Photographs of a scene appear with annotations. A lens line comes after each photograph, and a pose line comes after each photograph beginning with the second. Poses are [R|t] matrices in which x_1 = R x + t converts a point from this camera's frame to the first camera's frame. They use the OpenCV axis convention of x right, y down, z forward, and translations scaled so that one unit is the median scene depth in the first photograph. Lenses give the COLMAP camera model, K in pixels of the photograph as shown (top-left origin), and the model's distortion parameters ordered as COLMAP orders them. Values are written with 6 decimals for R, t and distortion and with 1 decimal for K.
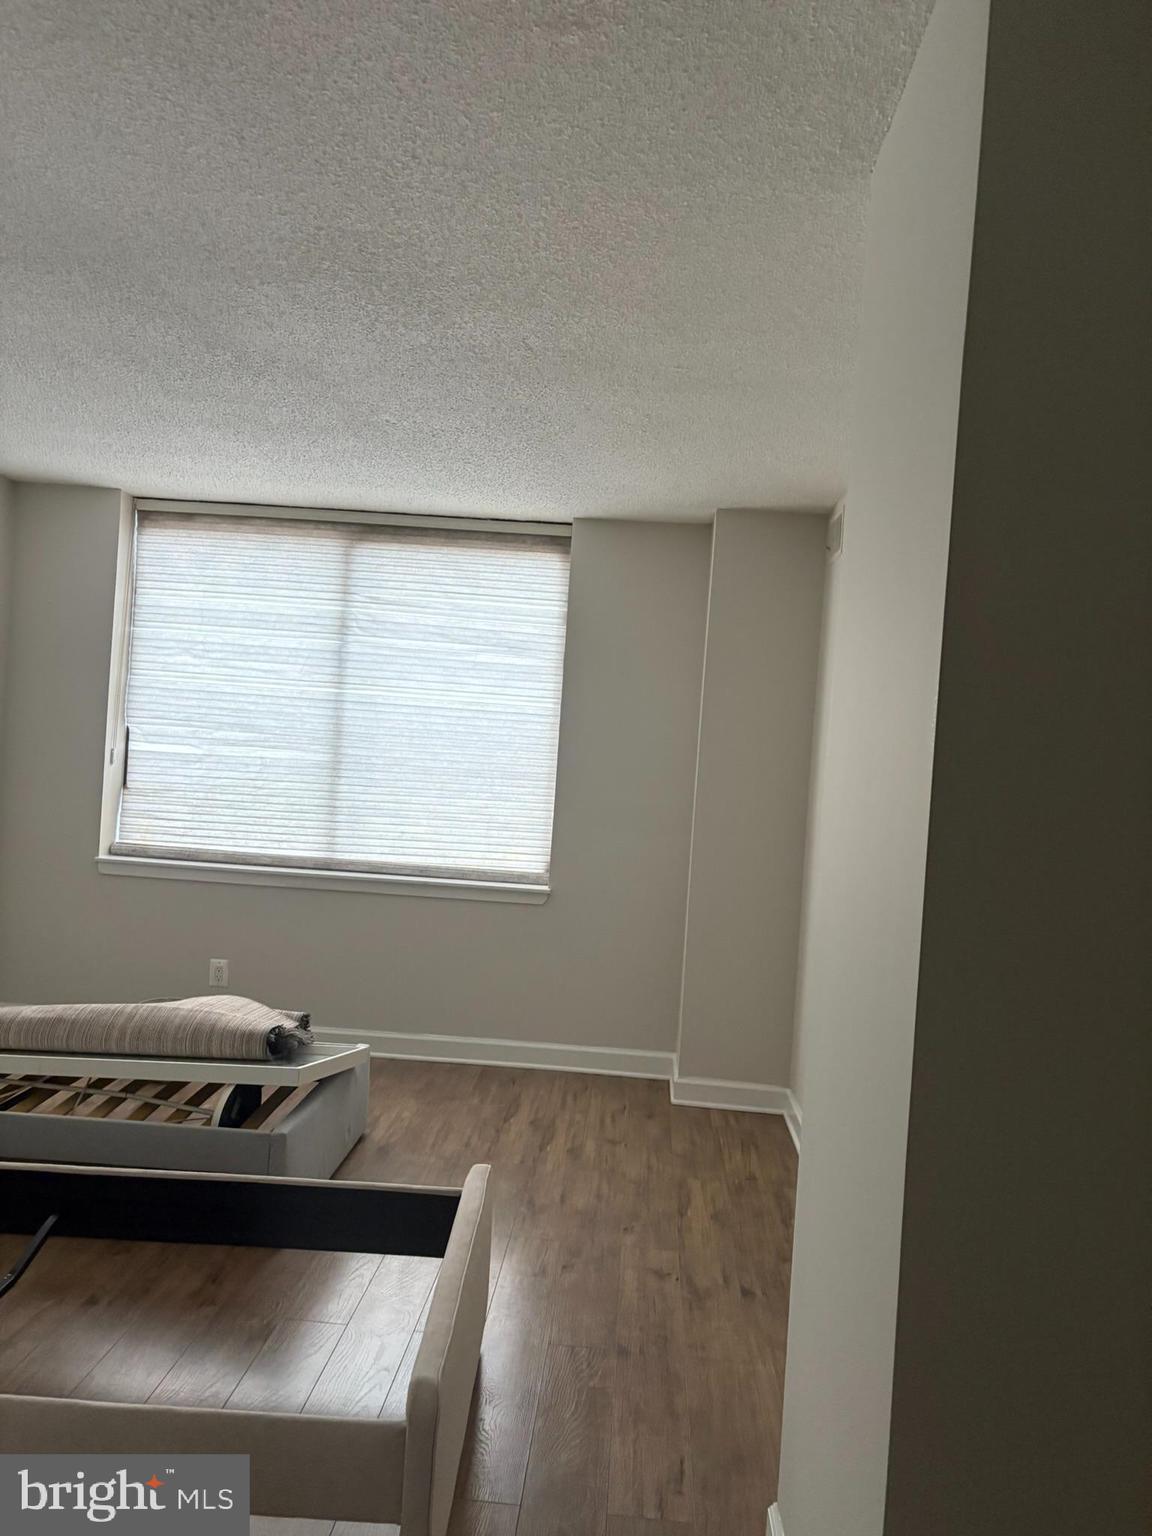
lens RADIAL K [[1147.0, 0, 591.8], [0, 1147.0, 766.4], [0, 0, 1]] dist [0.058143, -0.049128]
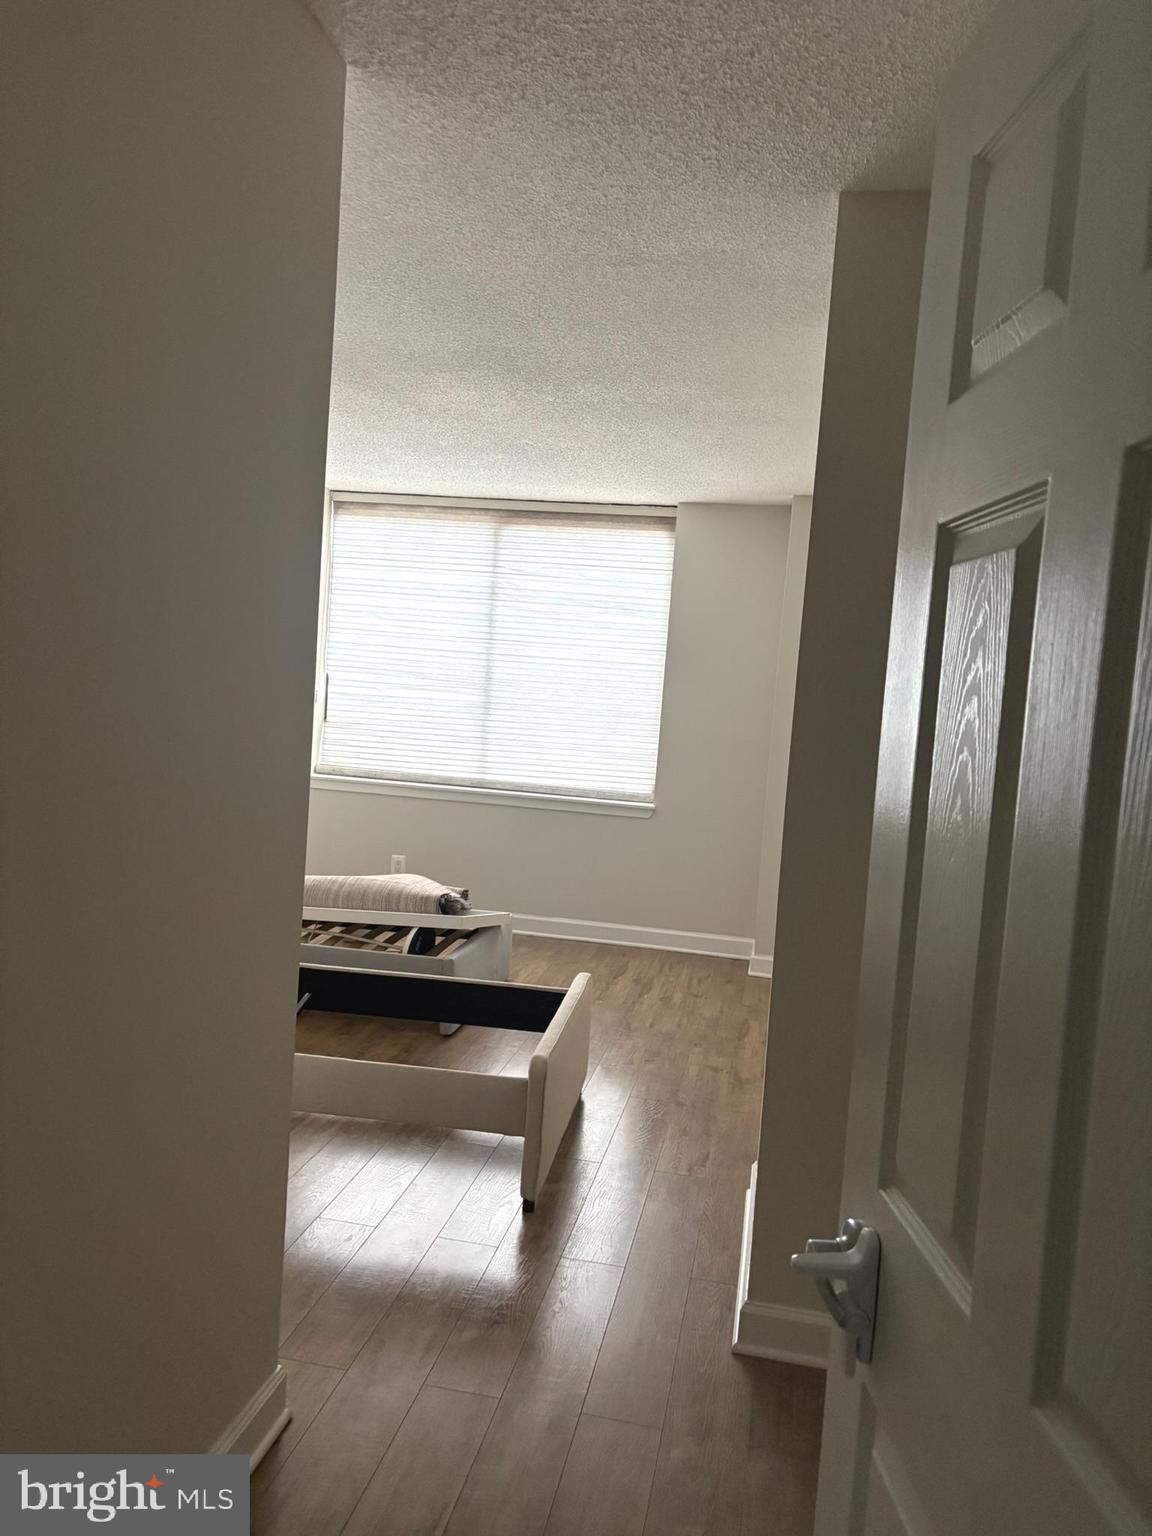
lens RADIAL K [[1147.0, 0, 591.8], [0, 1147.0, 766.4], [0, 0, 1]] dist [0.058143, -0.049128]
pose [[0.992011, 0.013176, -0.125460, 0.054365], [-0.007203, 0.998824, 0.047939, 0.005828], [0.125944, -0.046653, 0.990940, -0.254981]]
